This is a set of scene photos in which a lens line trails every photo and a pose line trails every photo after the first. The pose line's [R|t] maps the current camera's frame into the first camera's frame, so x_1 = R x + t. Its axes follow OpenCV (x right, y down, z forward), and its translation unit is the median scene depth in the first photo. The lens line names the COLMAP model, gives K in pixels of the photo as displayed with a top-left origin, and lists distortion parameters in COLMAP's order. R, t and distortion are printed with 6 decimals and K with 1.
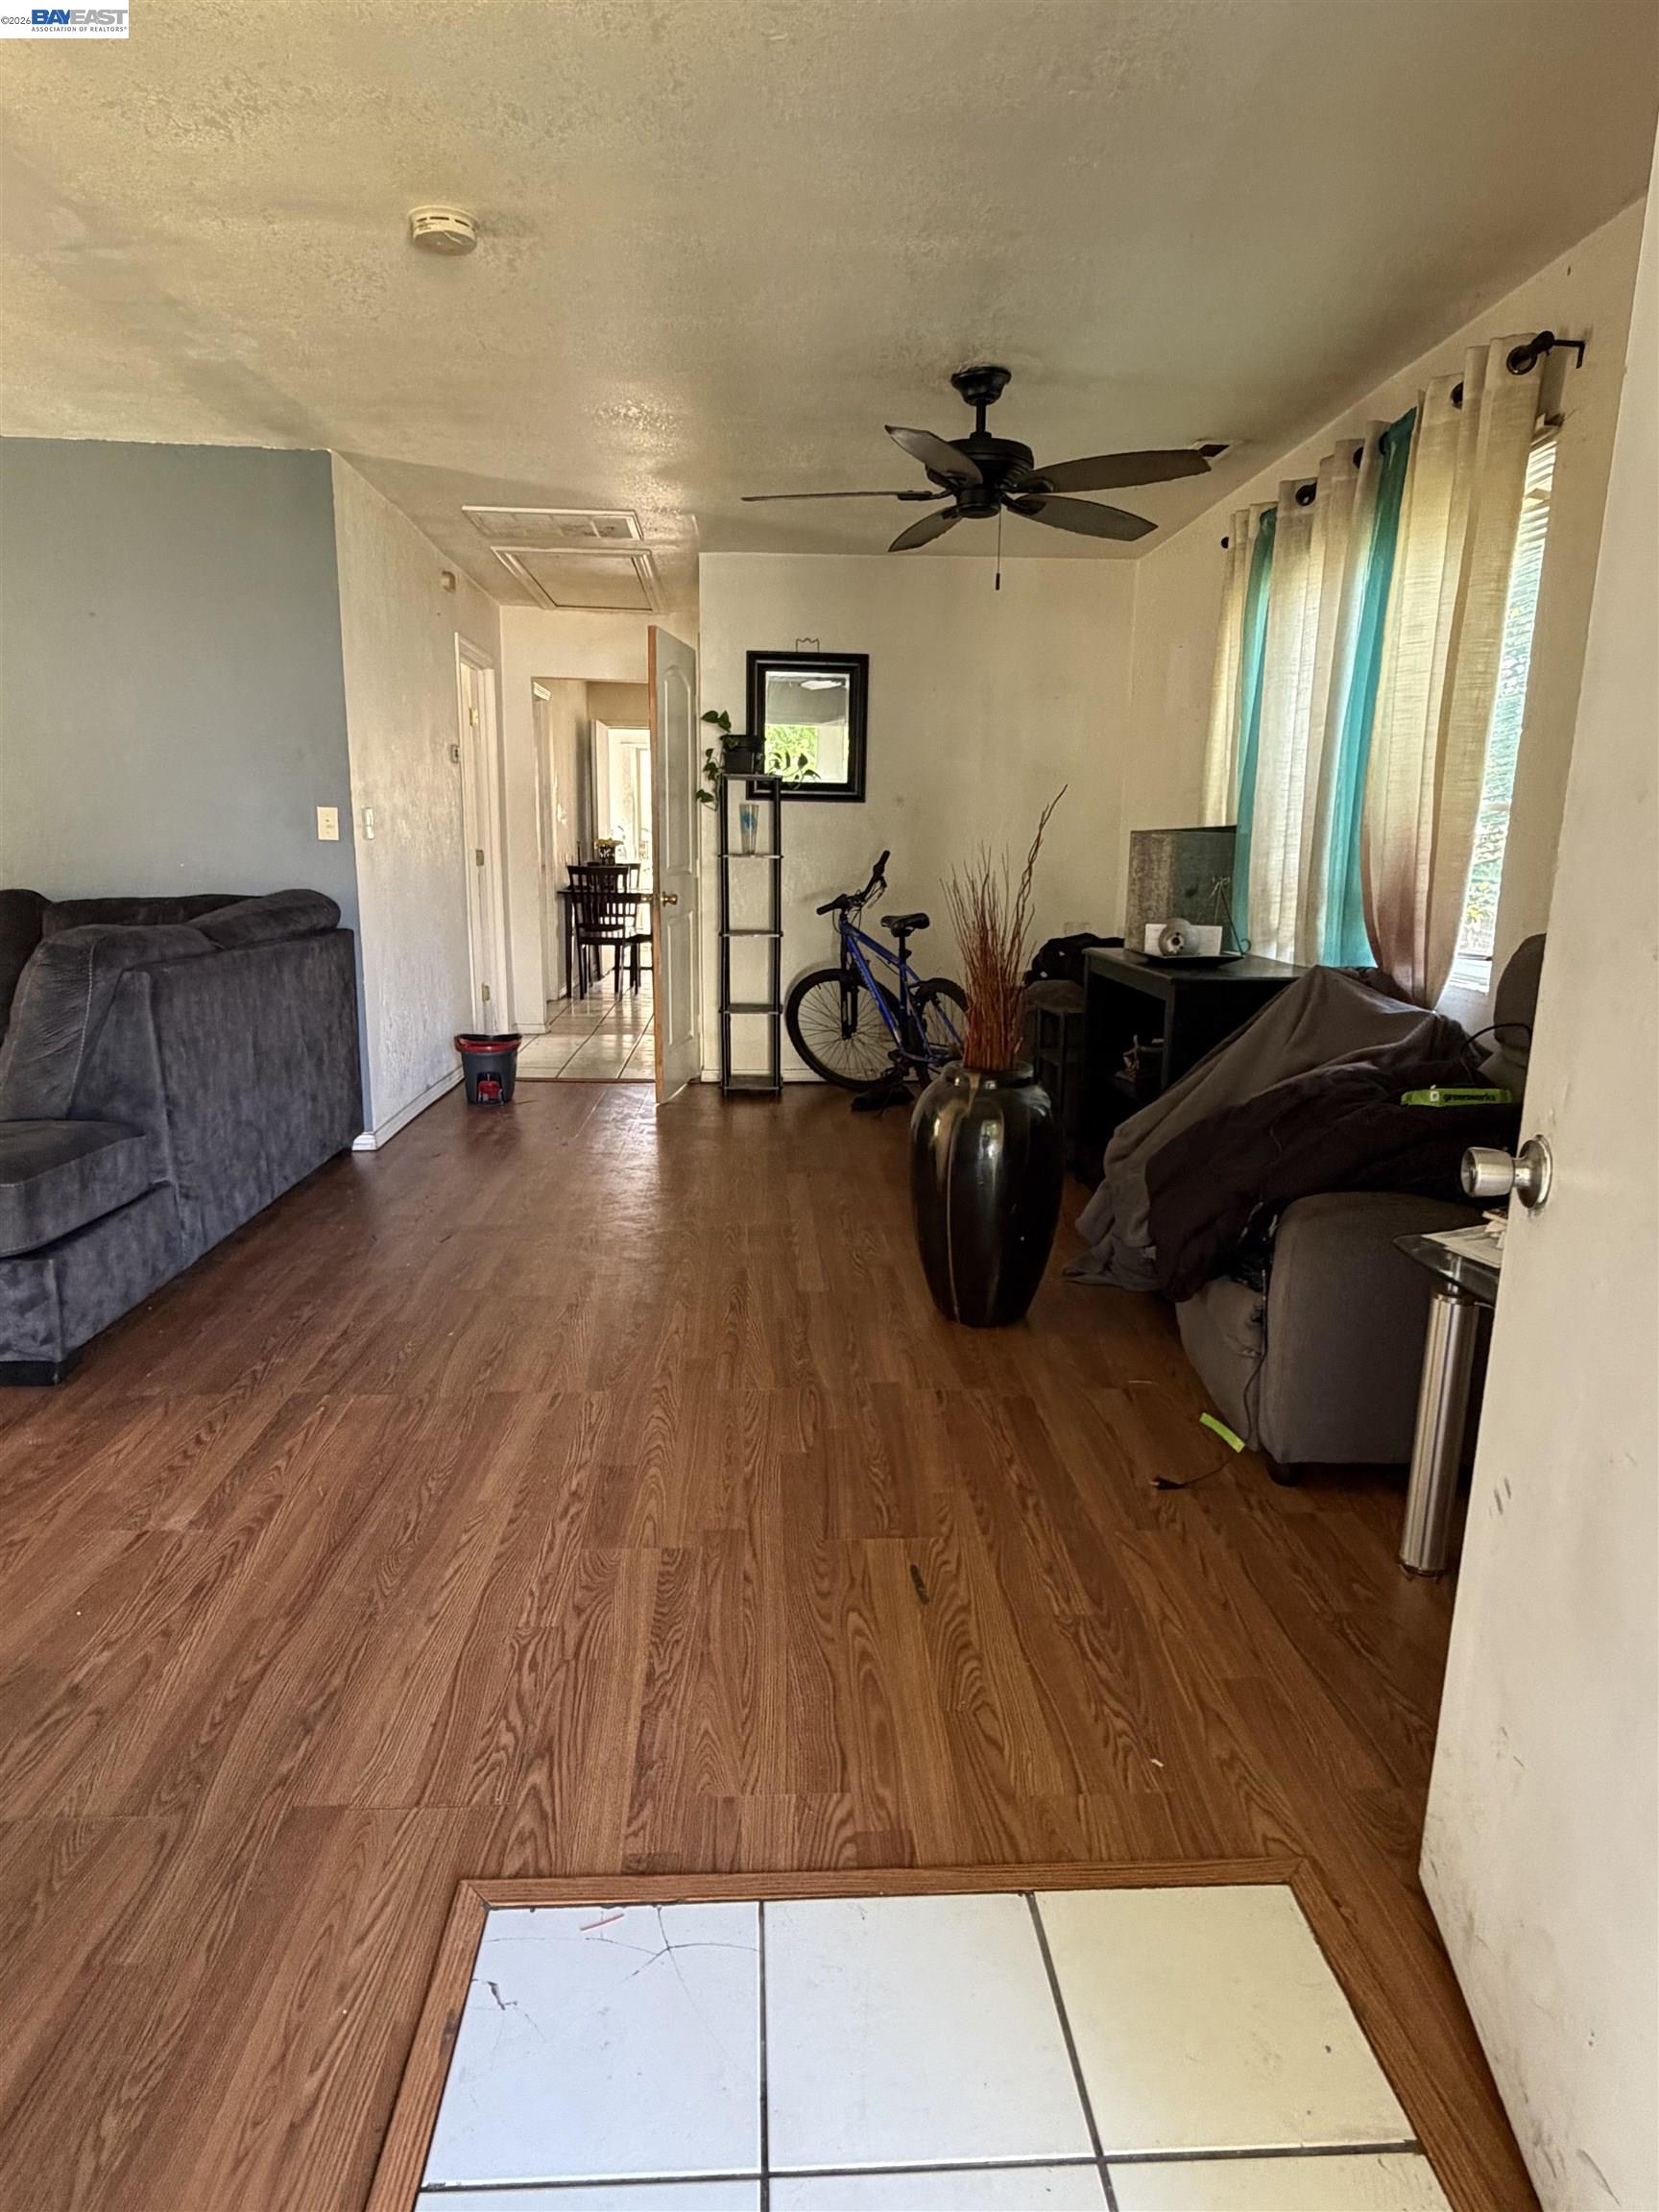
lens RADIAL K [[1288.3, 0, 829.2], [0, 1288.3, 1109.7], [0, 0, 1]] dist [-0.002344, -0.000739]
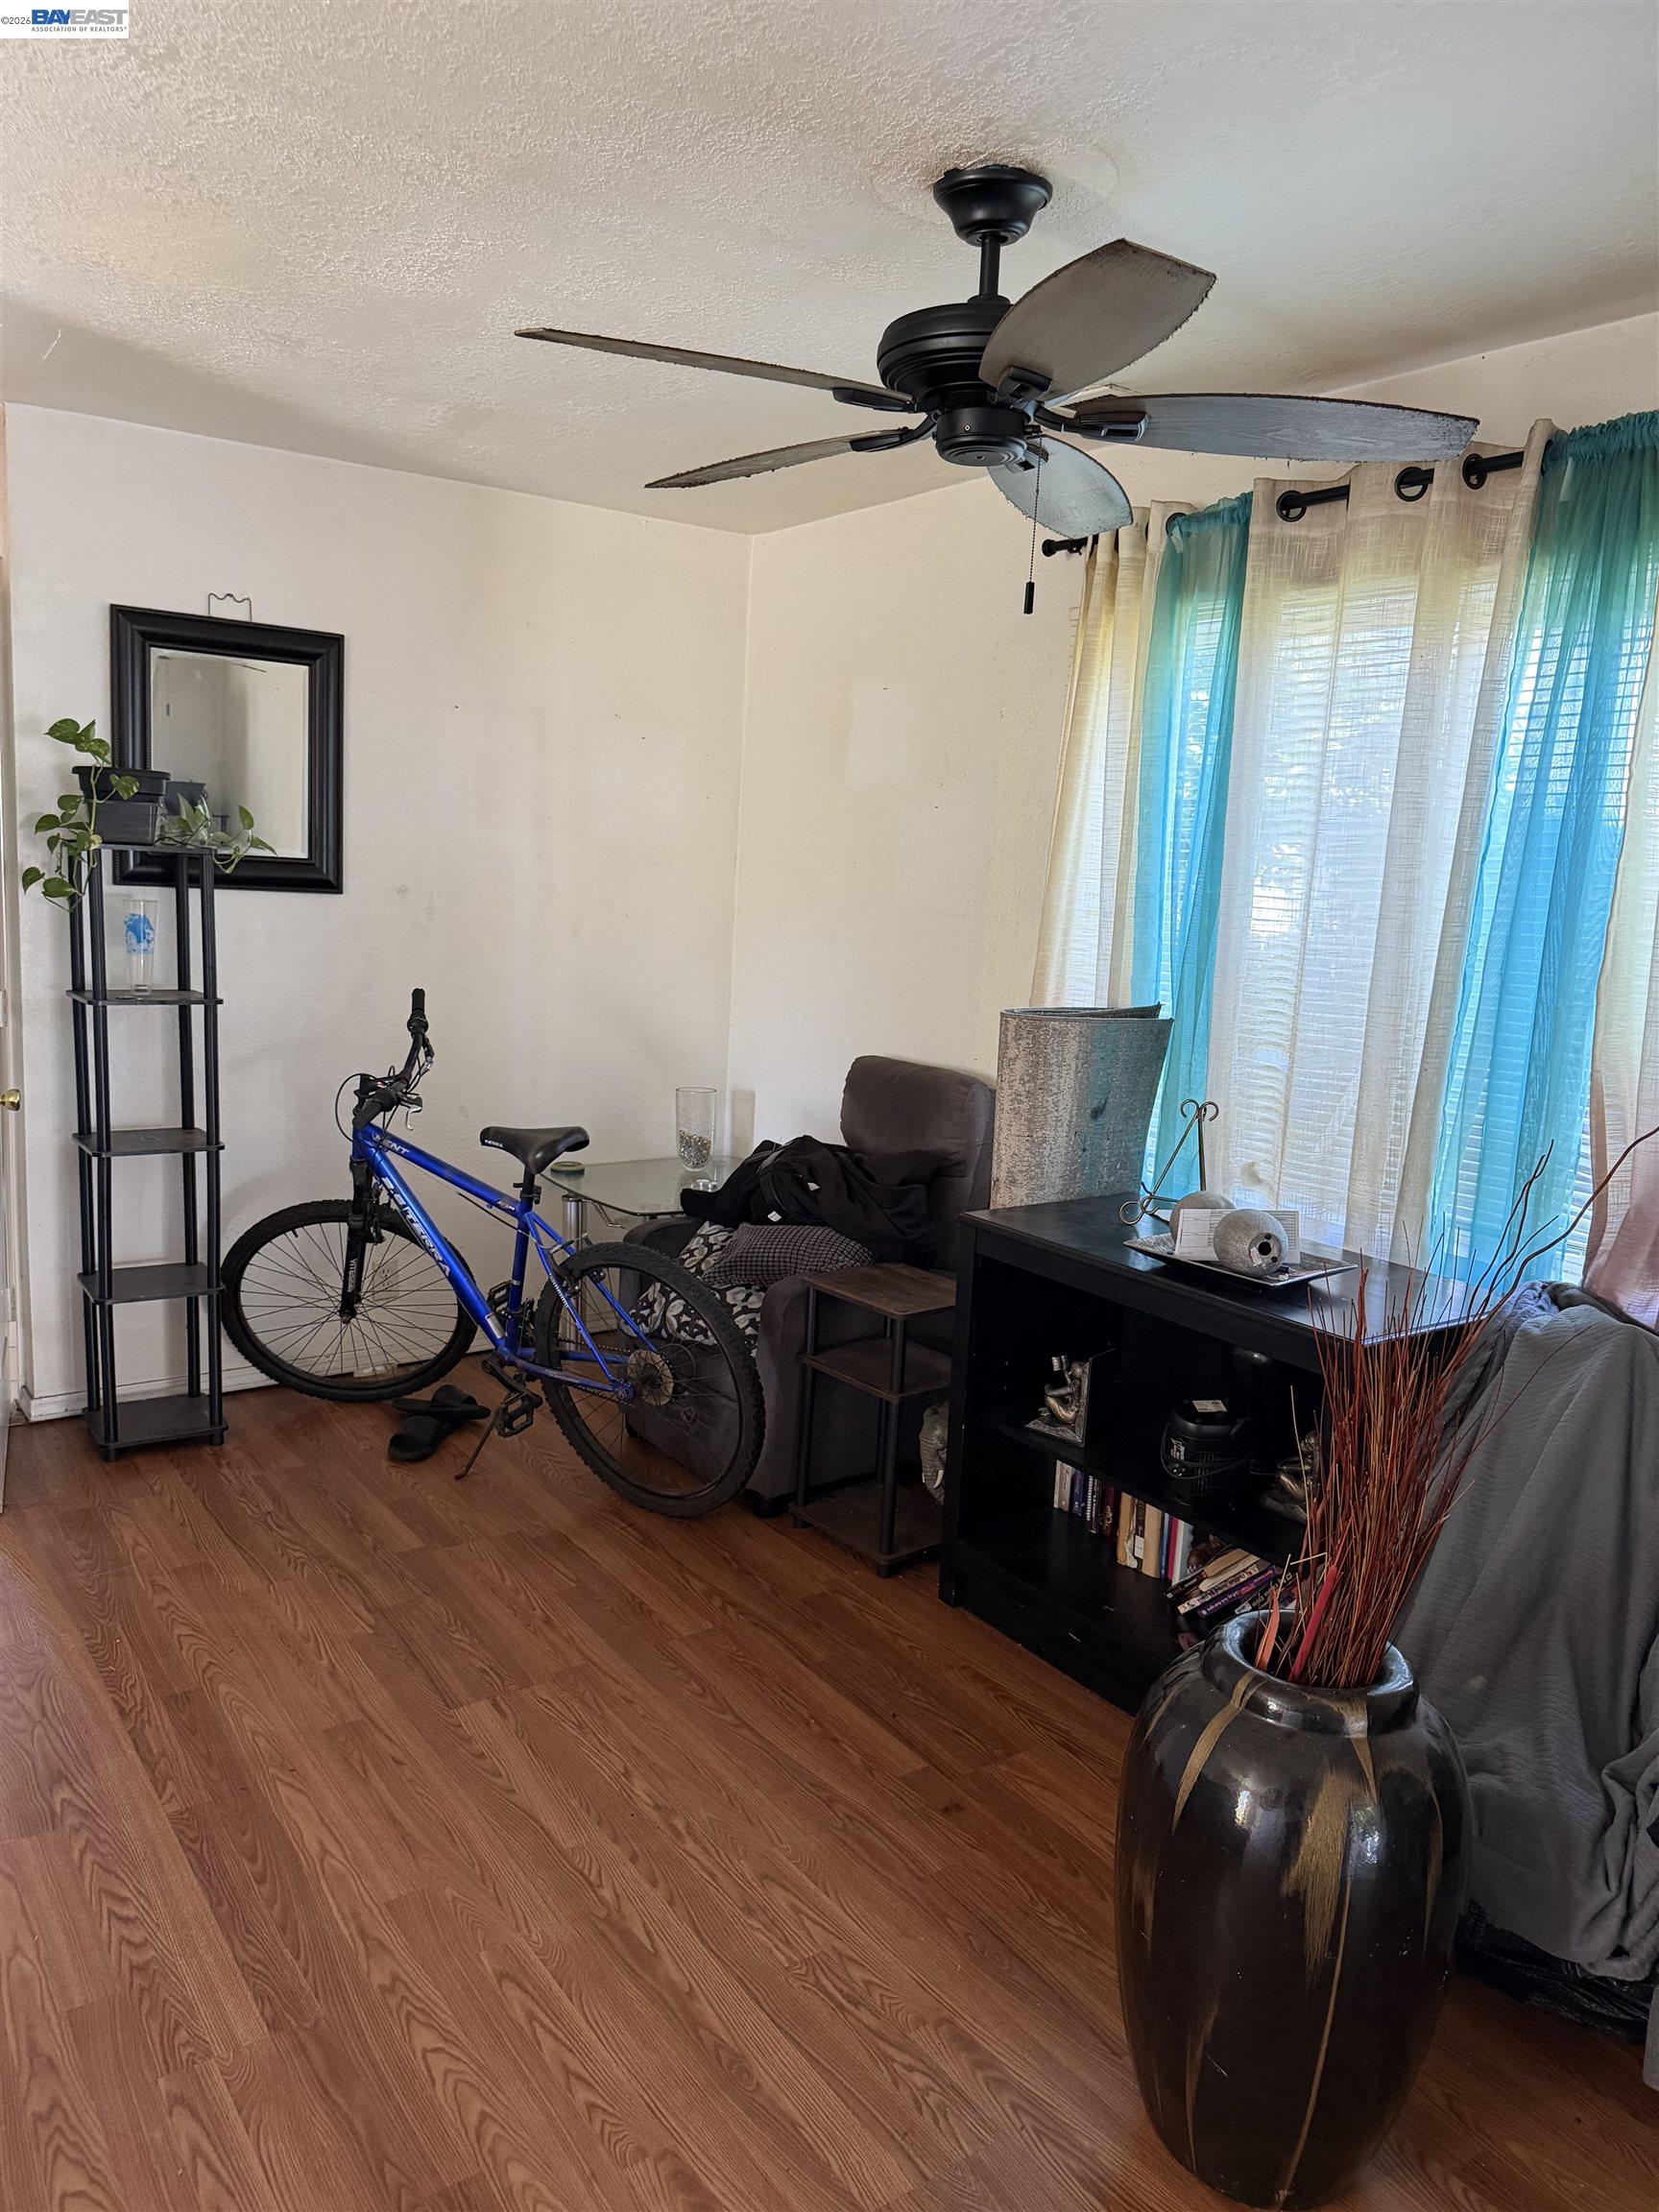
lens RADIAL K [[1557.0, 0, 826.8], [0, 1557.0, 1113.5], [0, 0, 1]] dist [0.021517, -0.016779]
pose [[0.843779, -0.062538, 0.533034, -0.173944], [0.073887, 0.997267, 0.000043, -0.134370], [-0.531580, 0.039348, 0.846094, 0.331081]]
